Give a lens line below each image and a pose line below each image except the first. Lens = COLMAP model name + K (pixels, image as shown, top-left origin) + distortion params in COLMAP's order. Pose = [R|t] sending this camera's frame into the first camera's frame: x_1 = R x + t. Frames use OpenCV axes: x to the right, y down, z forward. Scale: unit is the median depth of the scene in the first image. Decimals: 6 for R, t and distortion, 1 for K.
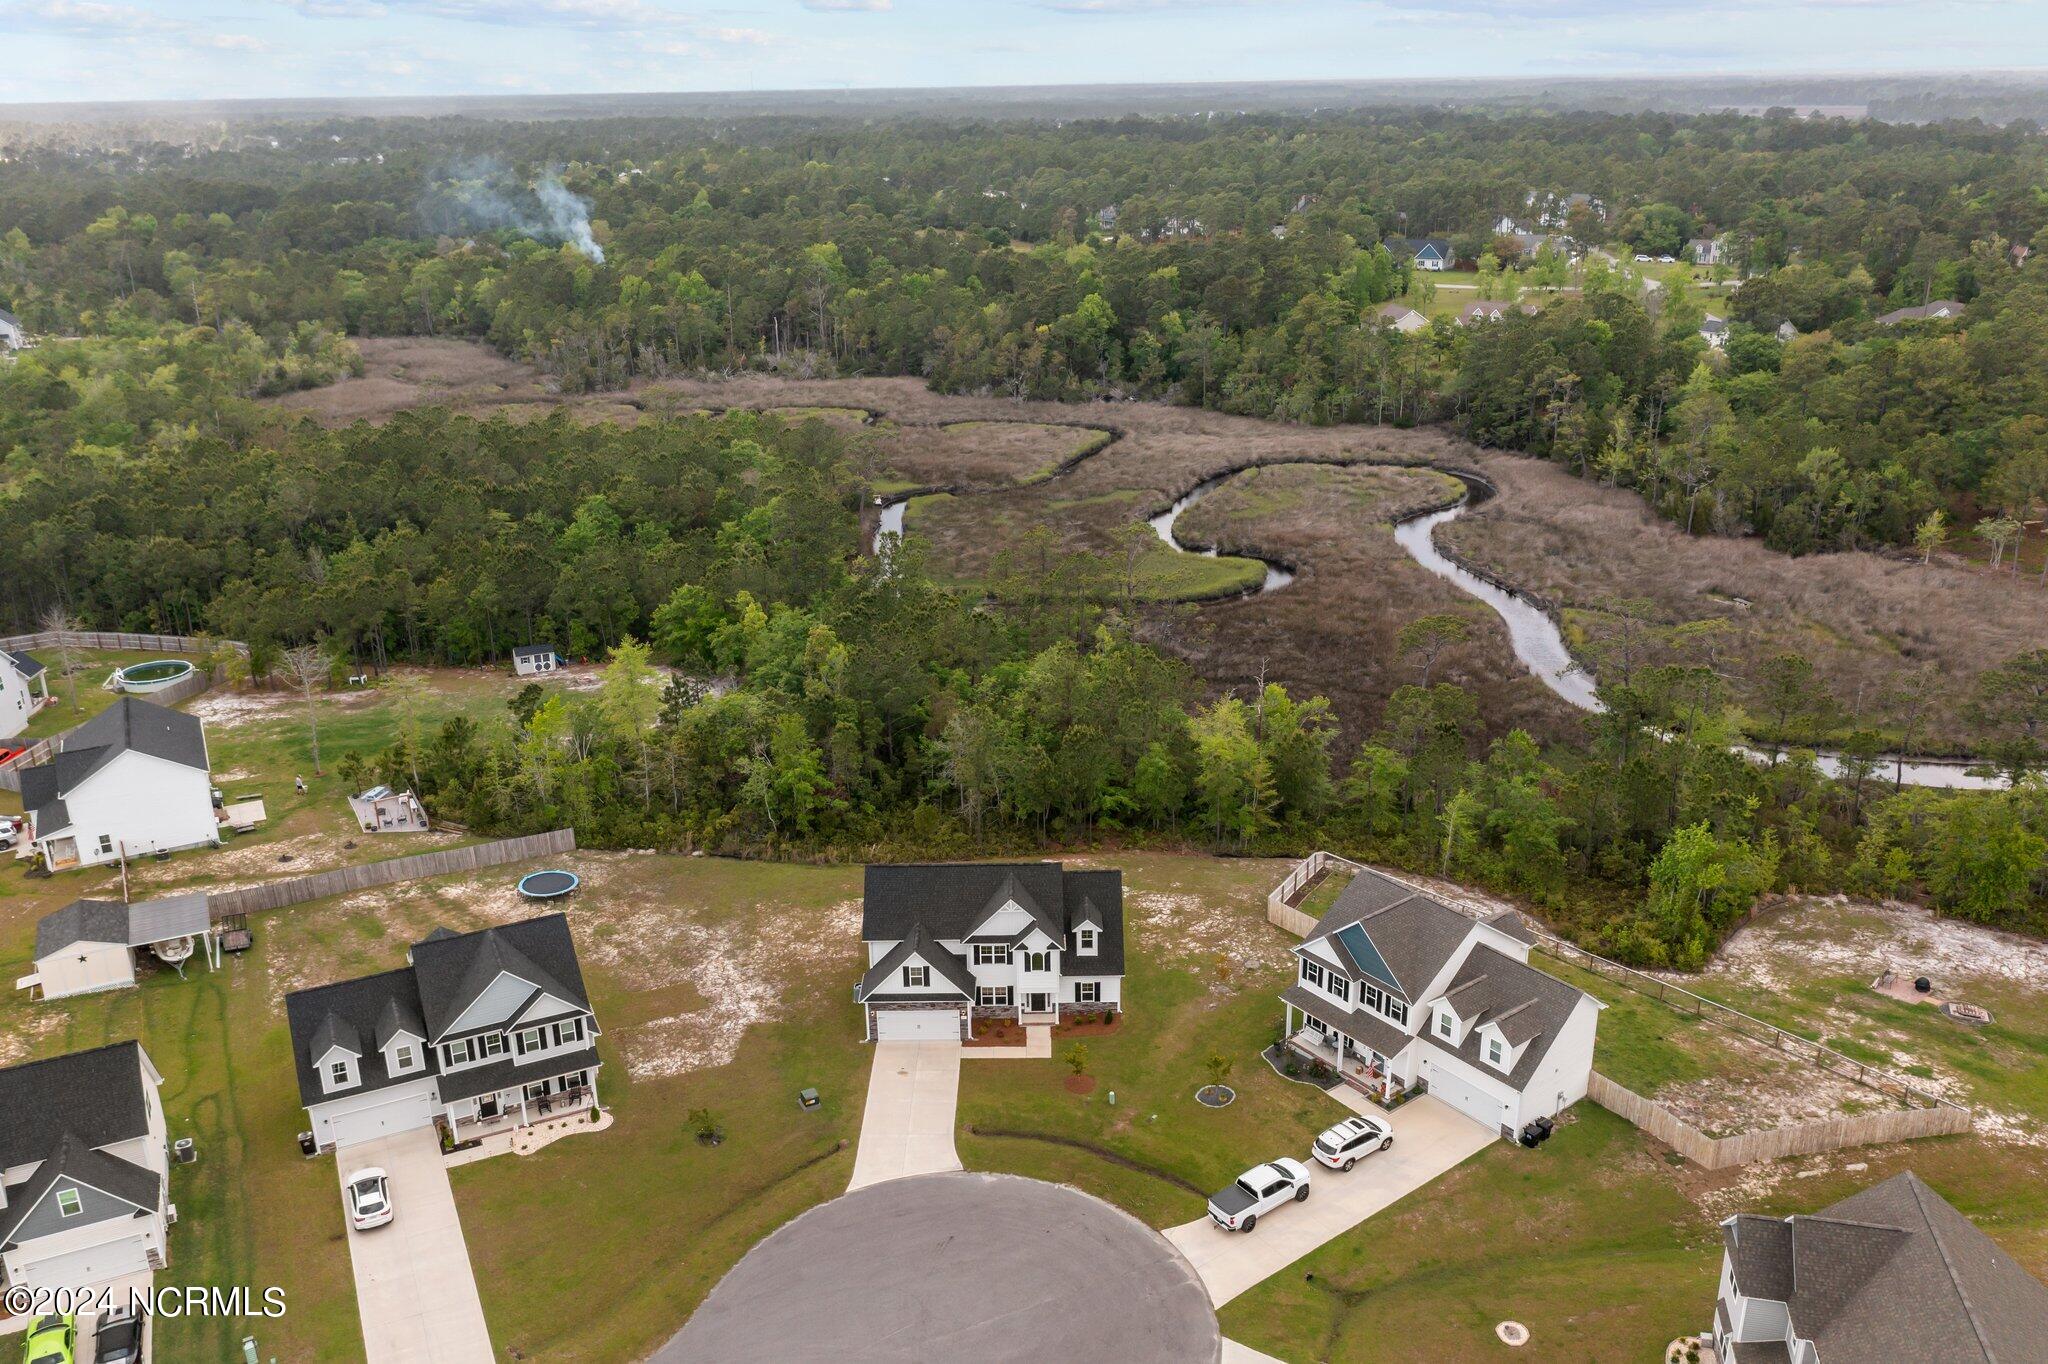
lens RADIAL K [[1620.6, 0, 1021.9], [0, 1620.6, 682.9], [0, 0, 1]] dist [0.002615, -0.004662]
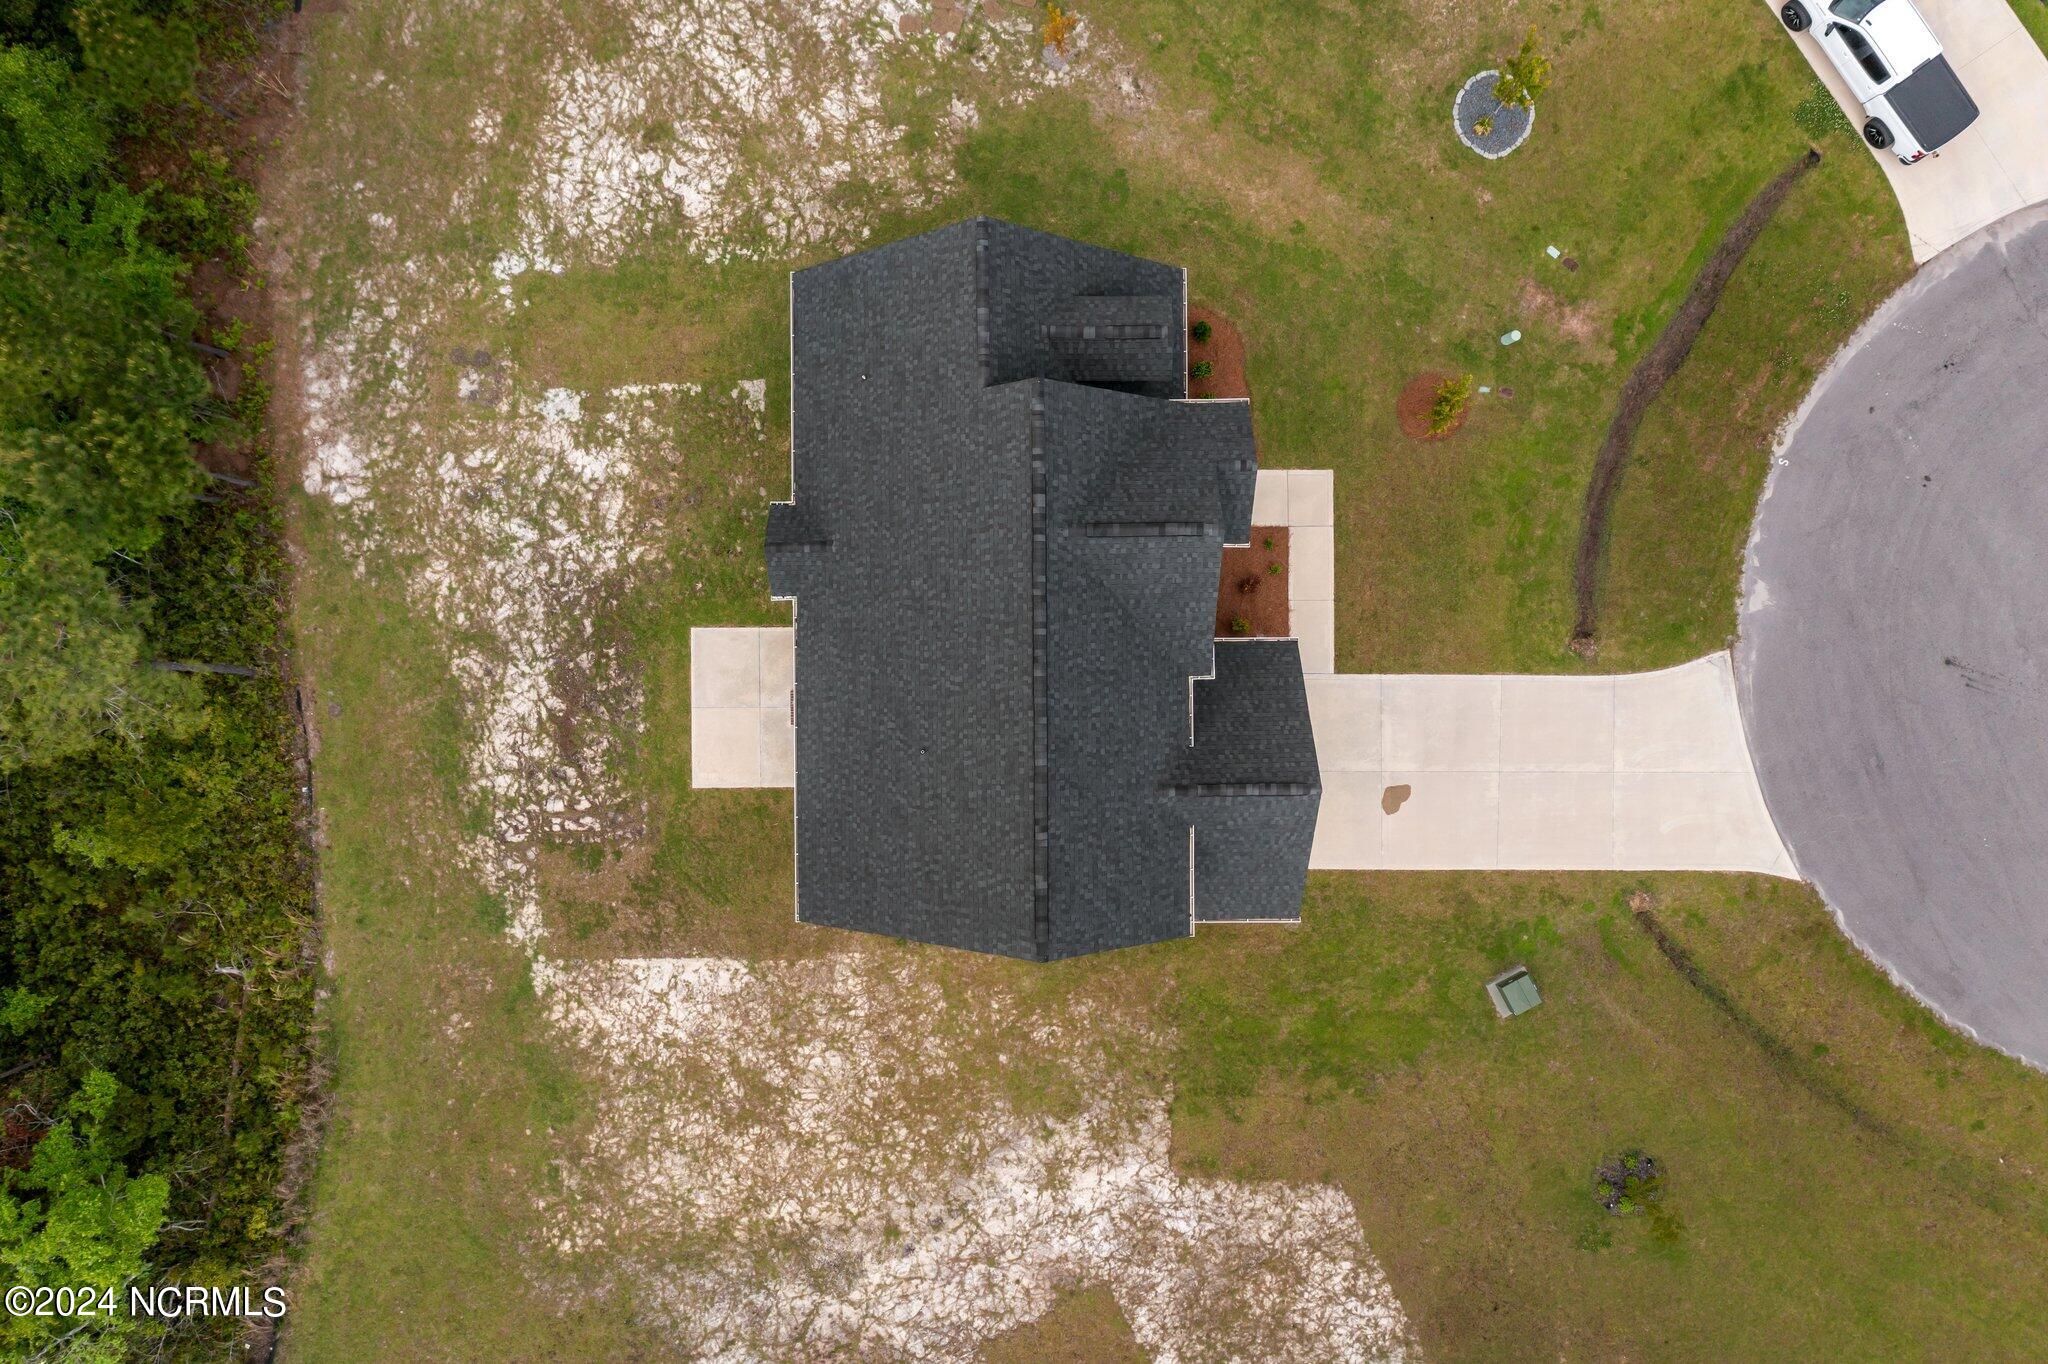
lens RADIAL K [[1606.2, 0, 1024.2], [0, 1606.2, 644.1], [0, 0, 1]] dist [-0.004138, -0.005075]
pose [[-0.010470, -0.999882, 0.011206, -0.032516], [0.354258, 0.006771, 0.935123, -0.201507], [-0.935089, 0.013760, 0.354146, 0.886149]]
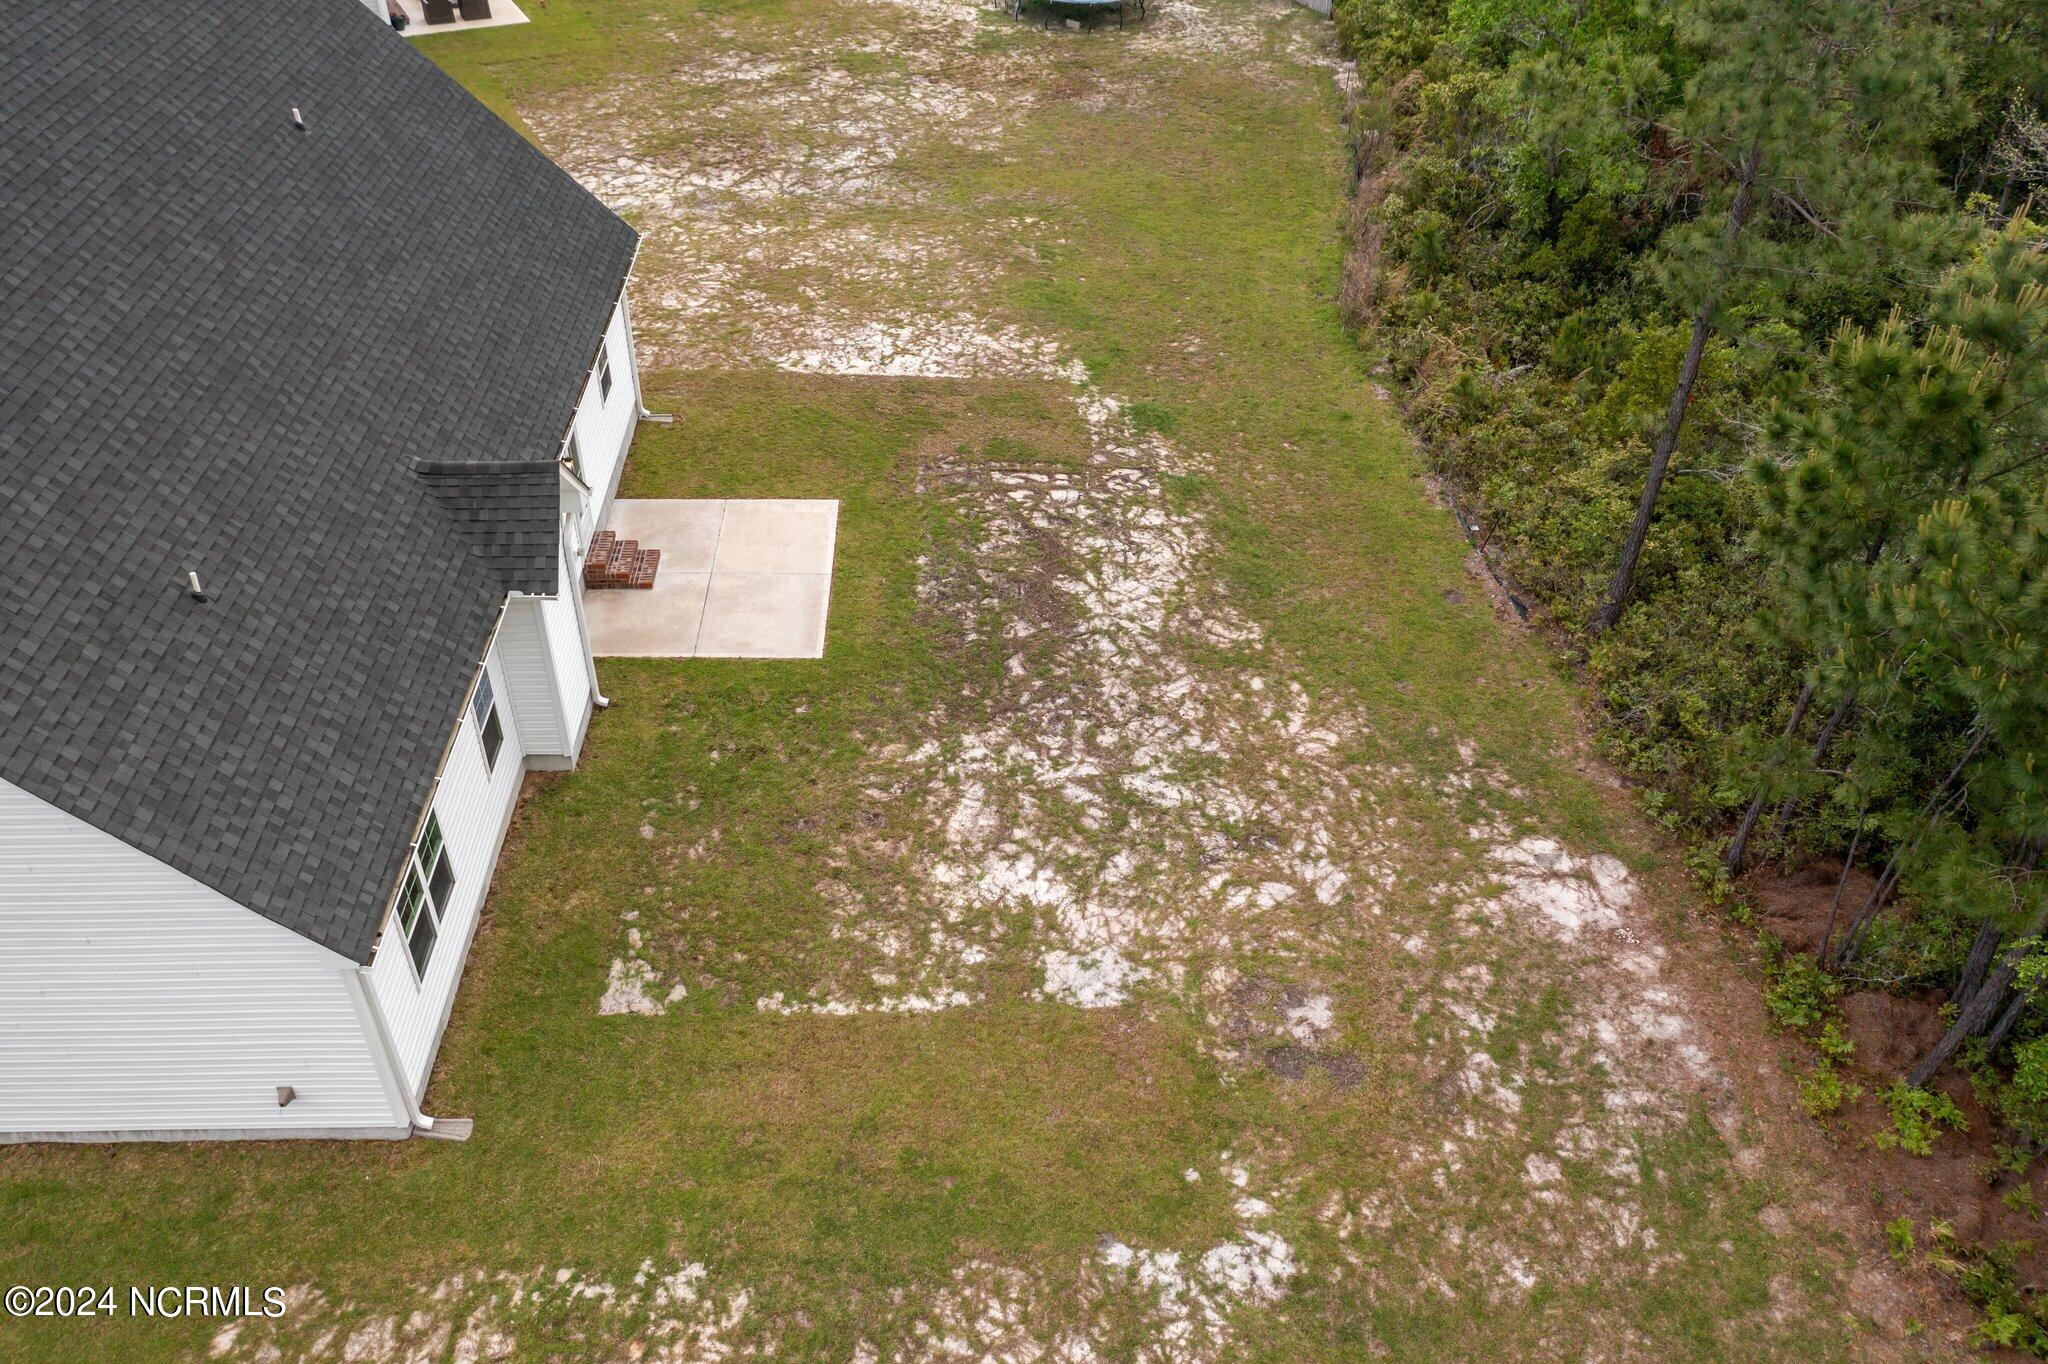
lens RADIAL K [[1626.0, 0, 1018.8], [0, 1626.0, 678.6], [0, 0, 1]] dist [-0.011608, 0.003690]
pose [[0.033842, 0.633556, -0.772956, 0.159421], [-0.361859, 0.728693, 0.581433, 0.022302], [0.931618, 0.260024, 0.253919, 1.087415]]
